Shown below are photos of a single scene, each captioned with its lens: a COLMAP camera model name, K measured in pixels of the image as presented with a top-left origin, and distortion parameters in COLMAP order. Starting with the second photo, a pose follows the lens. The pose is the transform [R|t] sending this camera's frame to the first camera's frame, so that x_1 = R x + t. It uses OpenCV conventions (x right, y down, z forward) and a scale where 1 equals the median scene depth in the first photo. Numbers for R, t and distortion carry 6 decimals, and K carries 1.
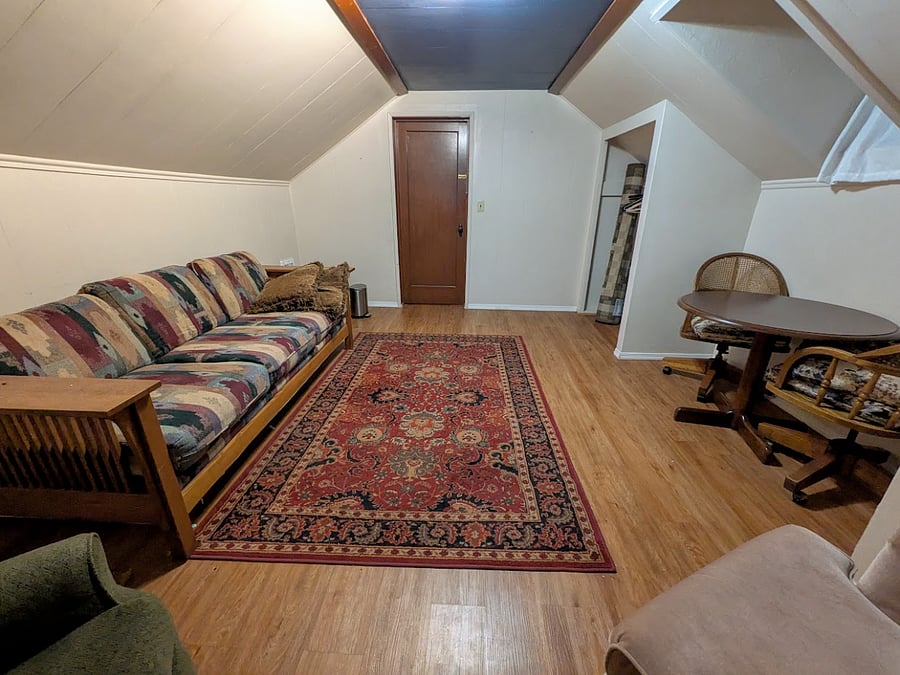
lens RADIAL K [[355.8, 0, 451.7], [0, 355.8, 336.1], [0, 0, 1]] dist [-0.002815, -0.000126]
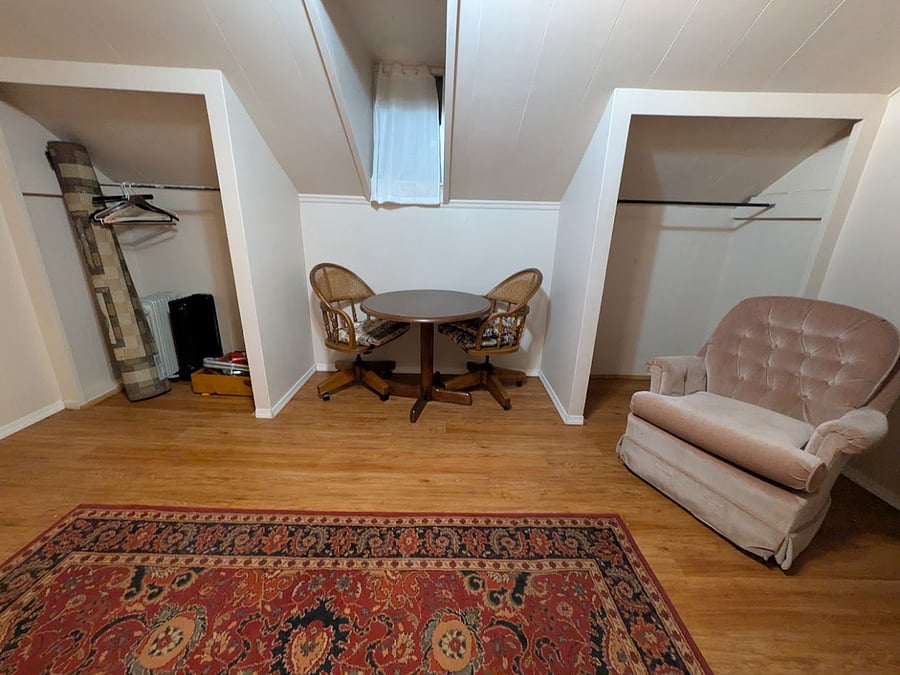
lens RADIAL K [[355.8, 0, 451.2], [0, 355.8, 335.2], [0, 0, 1]] dist [-0.002815, -0.000126]
pose [[-0.055481, -0.311897, 0.948495, -0.303271], [0.320058, 0.894274, 0.312788, -0.296303], [-0.945772, 0.320927, 0.050210, 0.779119]]
